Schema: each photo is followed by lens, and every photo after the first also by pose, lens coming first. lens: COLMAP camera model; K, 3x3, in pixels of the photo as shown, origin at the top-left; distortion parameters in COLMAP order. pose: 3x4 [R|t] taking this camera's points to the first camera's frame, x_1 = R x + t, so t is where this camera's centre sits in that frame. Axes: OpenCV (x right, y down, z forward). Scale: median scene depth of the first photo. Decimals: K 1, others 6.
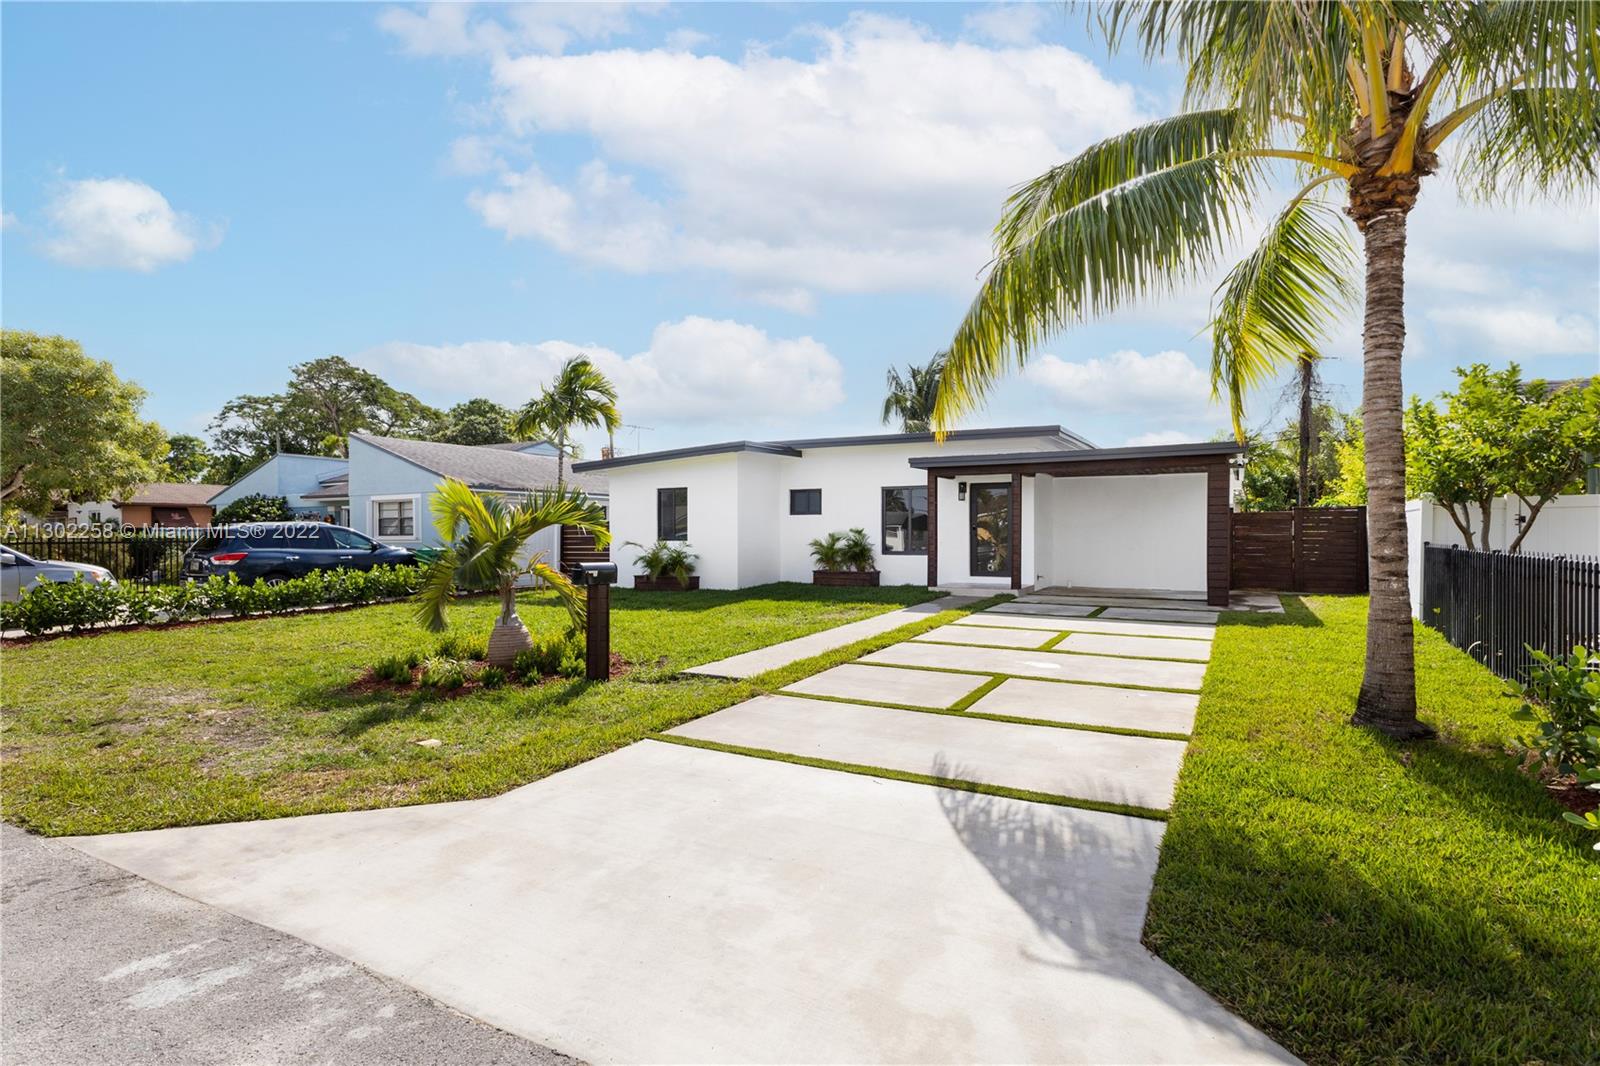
lens RADIAL K [[810.9, 0, 800.0], [0, 810.9, 533.0], [0, 0, 1]] dist [0.000019, -0.000007]
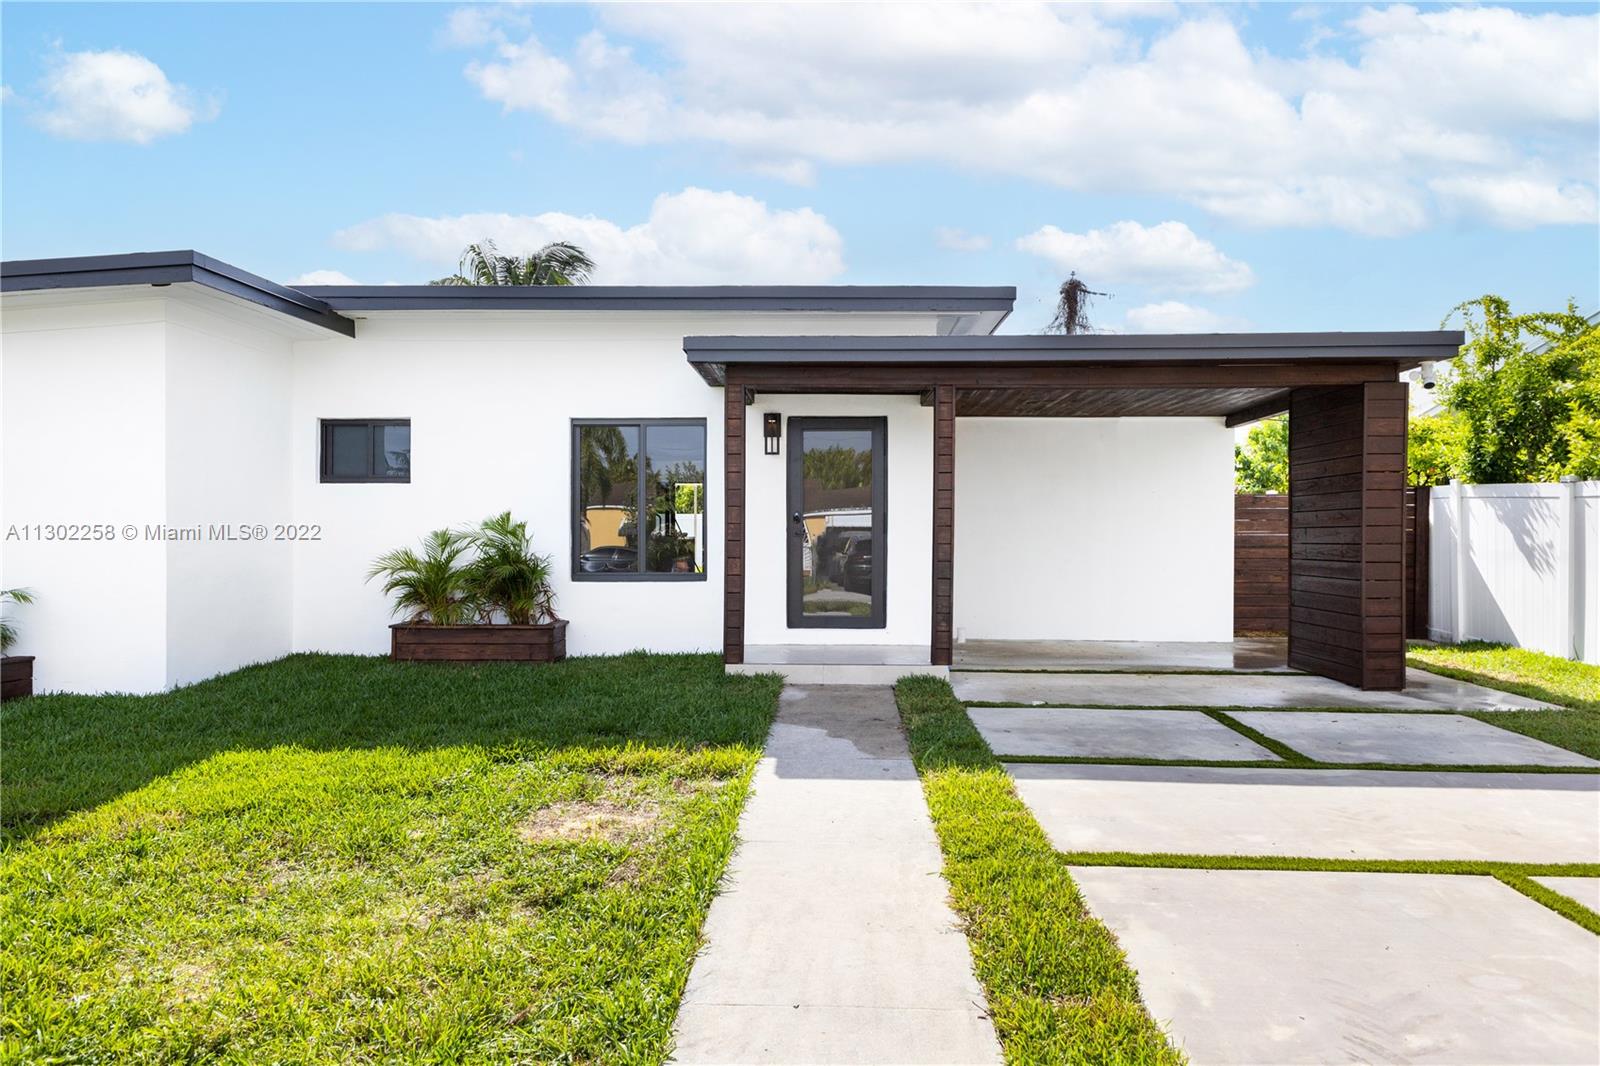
lens RADIAL K [[1059.0, 0, 800.0], [0, 1059.0, 533.0], [0, 0, 1]] dist [0.006738, -0.001352]
pose [[0.889696, 0.000458, 0.456554, -0.042474], [-0.002141, 0.999993, 0.003169, -0.000084], [-0.456549, -0.003797, 0.889690, 0.467215]]
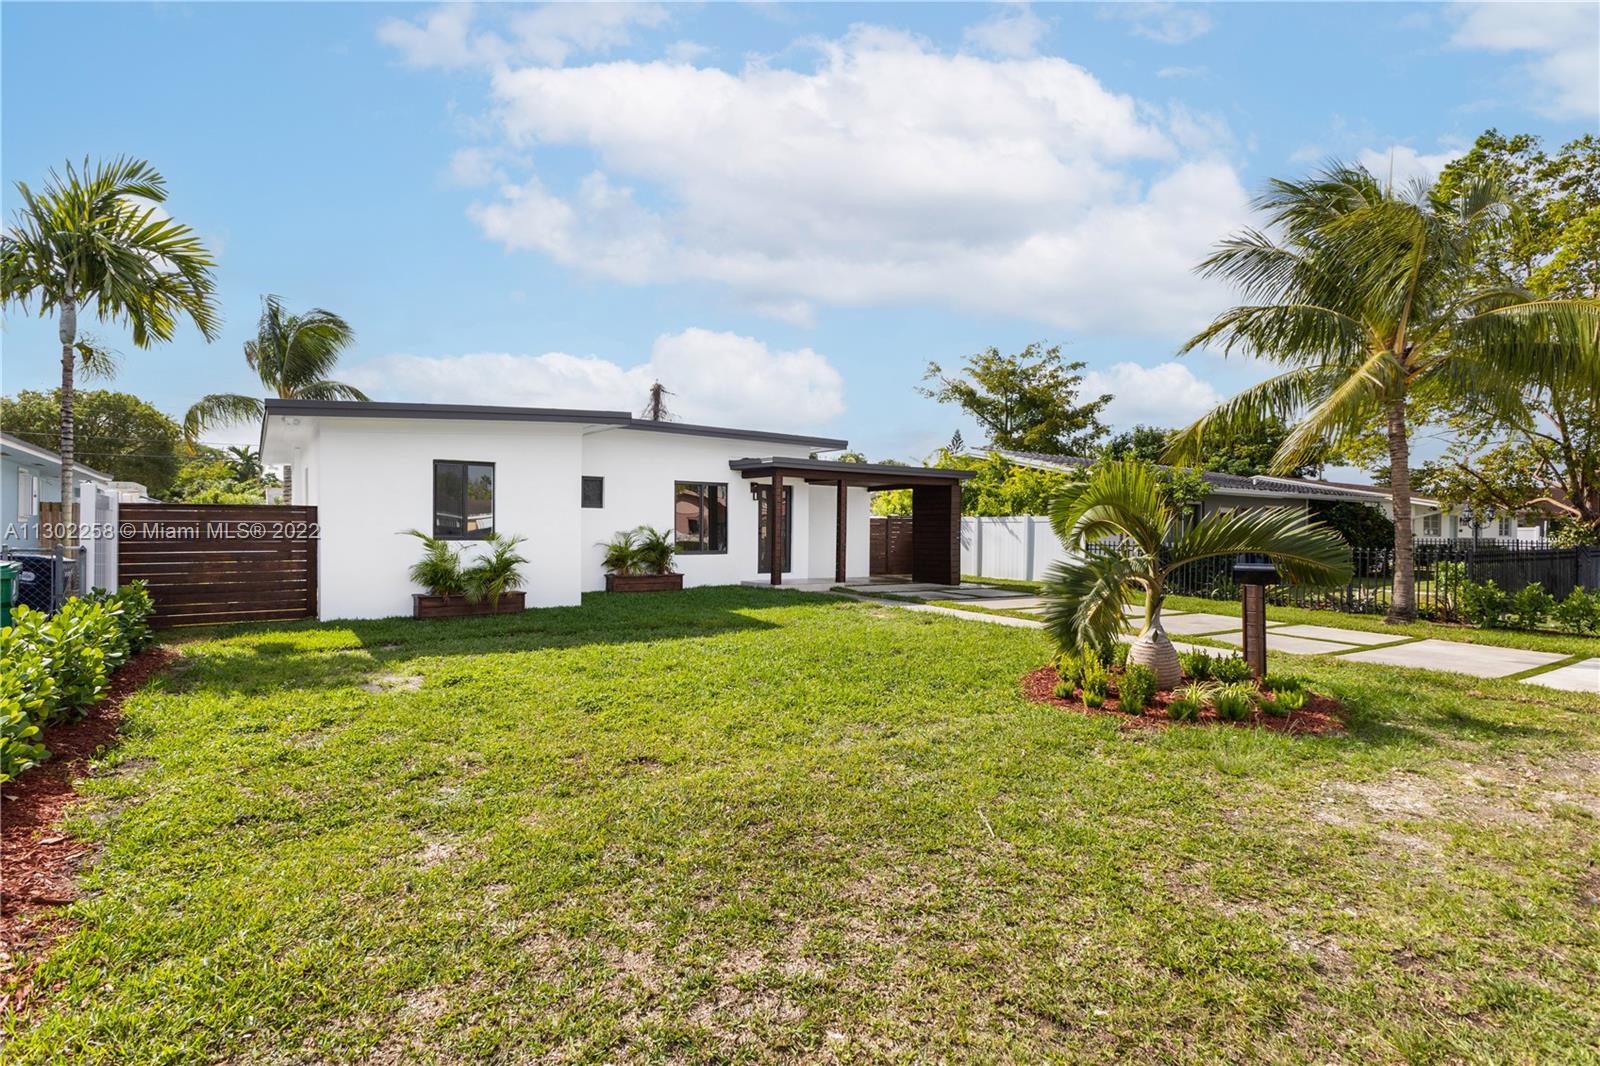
lens RADIAL K [[798.6, 0, 799.0], [0, 798.6, 523.5], [0, 0, 1]] dist [-0.090245, -0.000093]
pose [[0.422768, 0.011305, 0.906168, -0.655155], [-0.009512, 0.999922, -0.008037, -0.002612], [-0.906188, -0.005222, 0.422842, 0.497621]]
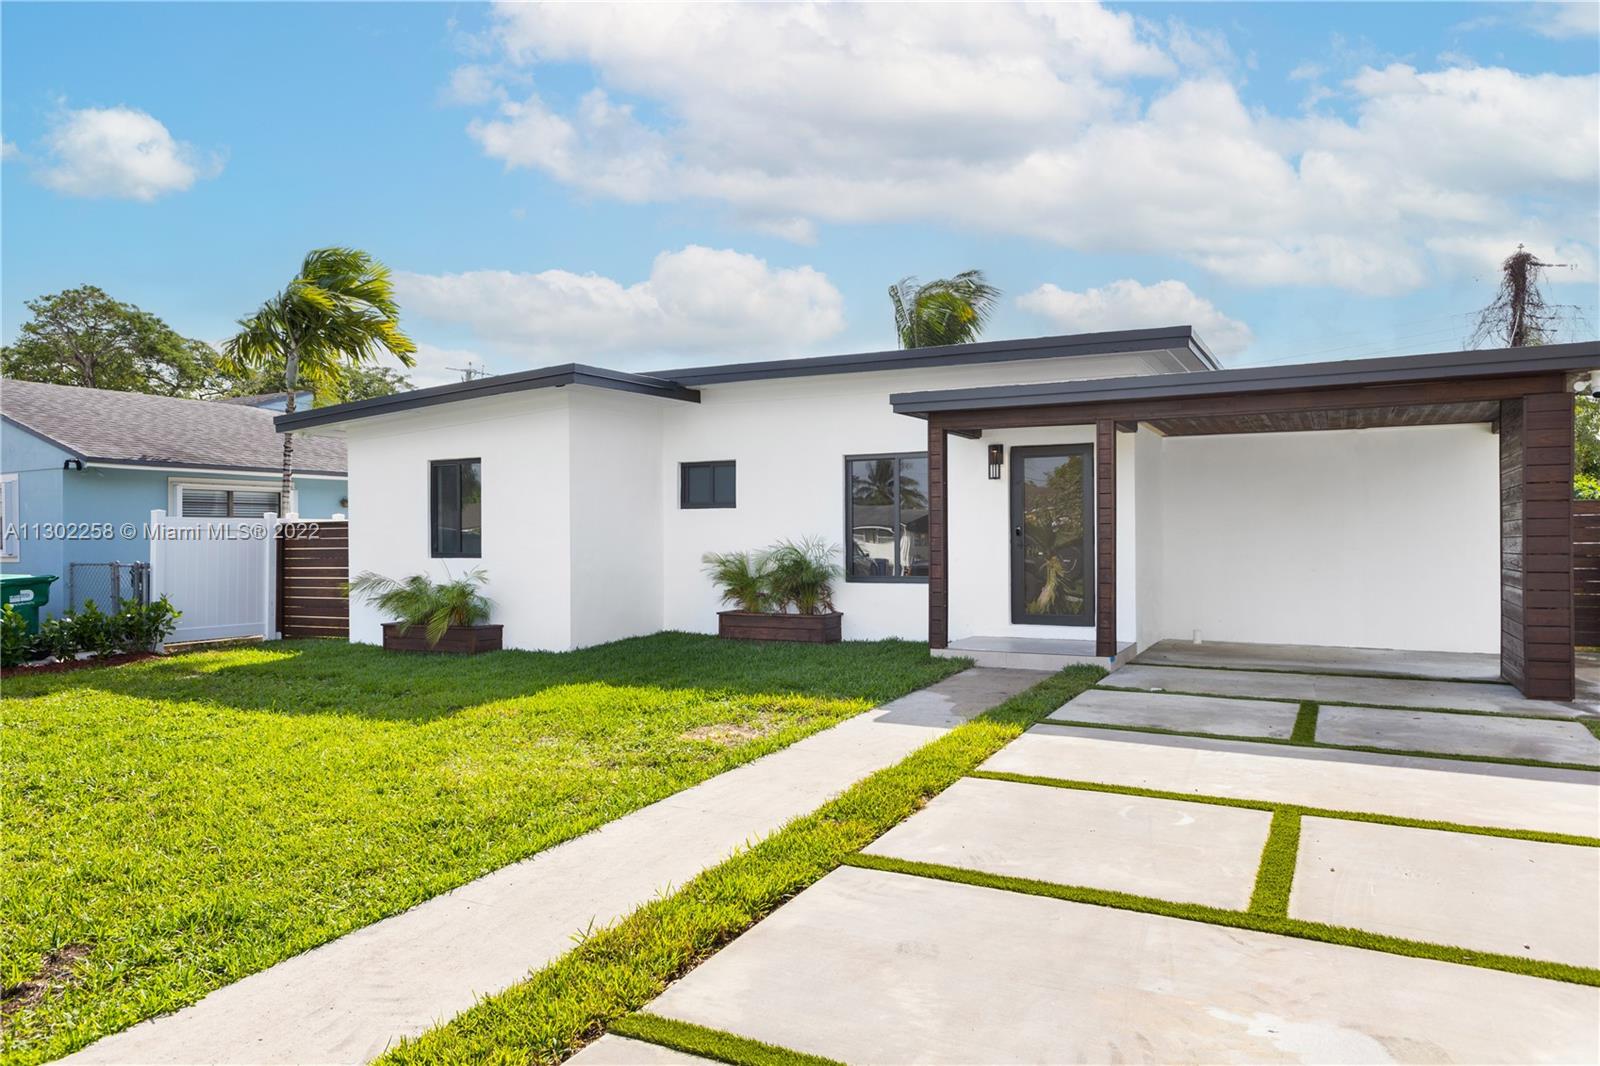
lens RADIAL K [[1059.0, 0, 800.0], [0, 1059.0, 533.0], [0, 0, 1]] dist [0.006738, -0.001352]
pose [[0.999737, -0.004908, 0.022417, 0.056081], [0.004969, 0.999984, -0.002647, -0.004186], [-0.022404, 0.002757, 0.999745, 0.305566]]
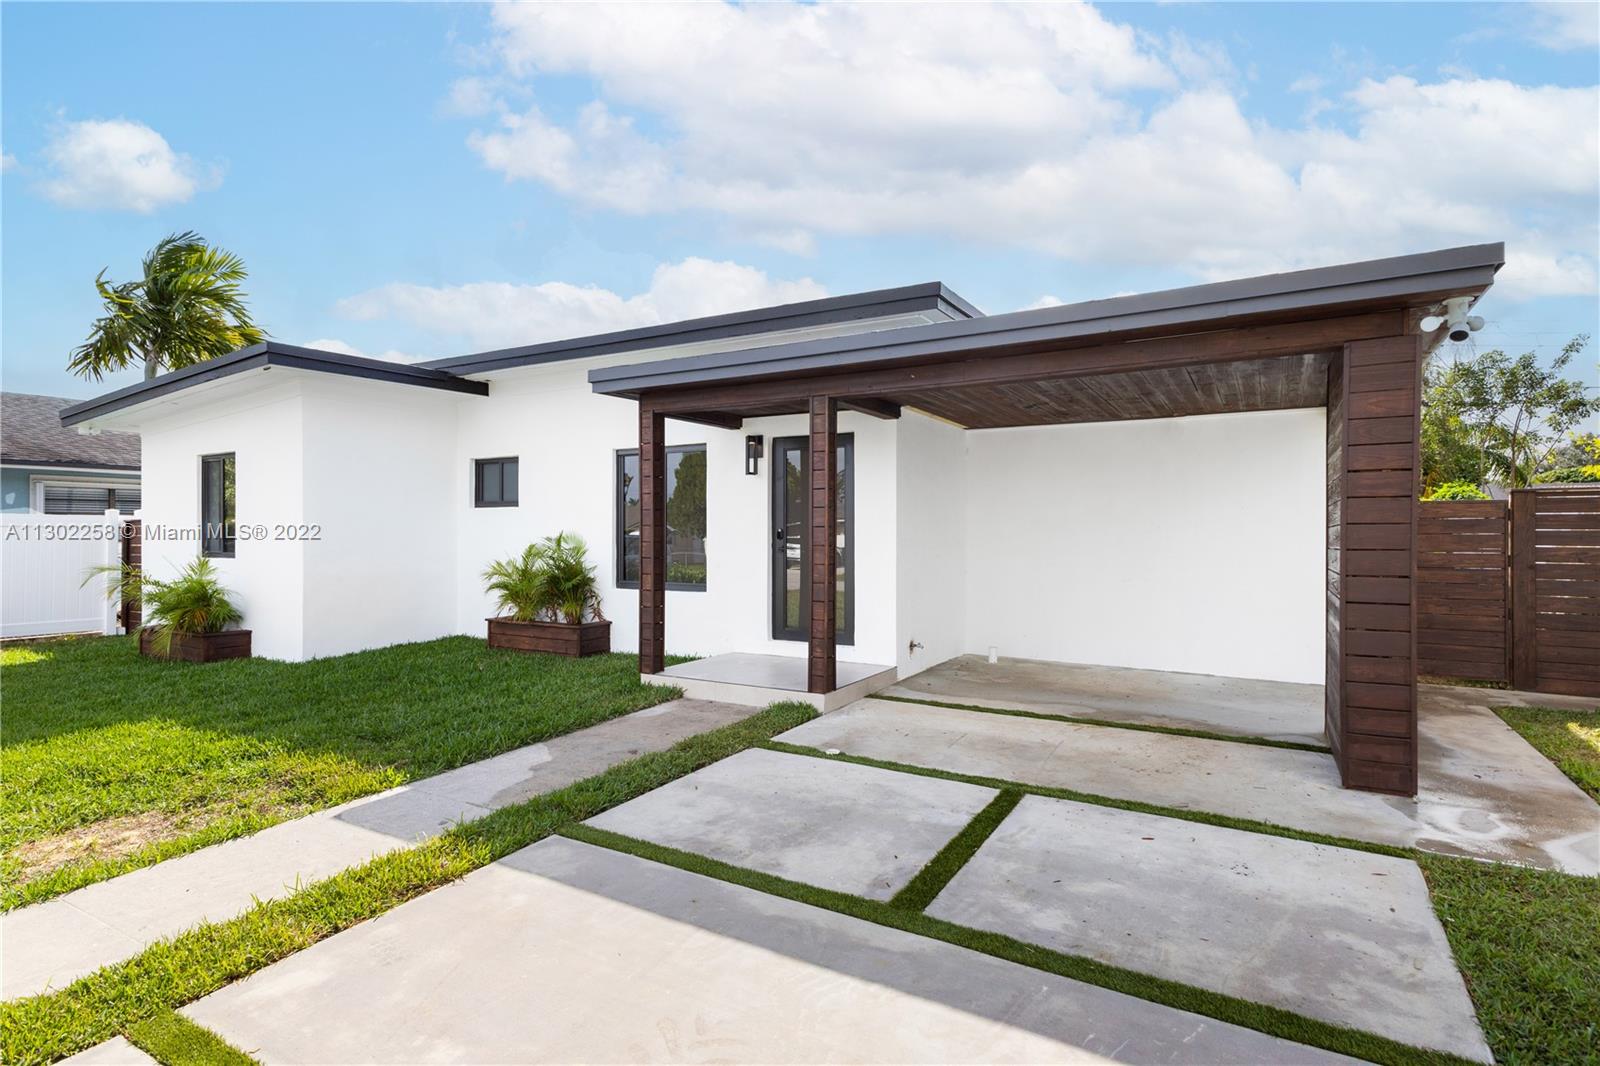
lens RADIAL K [[795.4, 0, 818.2], [0, 795.4, 543.7], [0, 0, 1]] dist [0.002679, 0.000423]
pose [[0.999905, 0.001343, -0.013707, 0.231388], [-0.001144, 0.999894, 0.014488, -0.007385], [0.013725, -0.014470, 0.999801, 0.525125]]
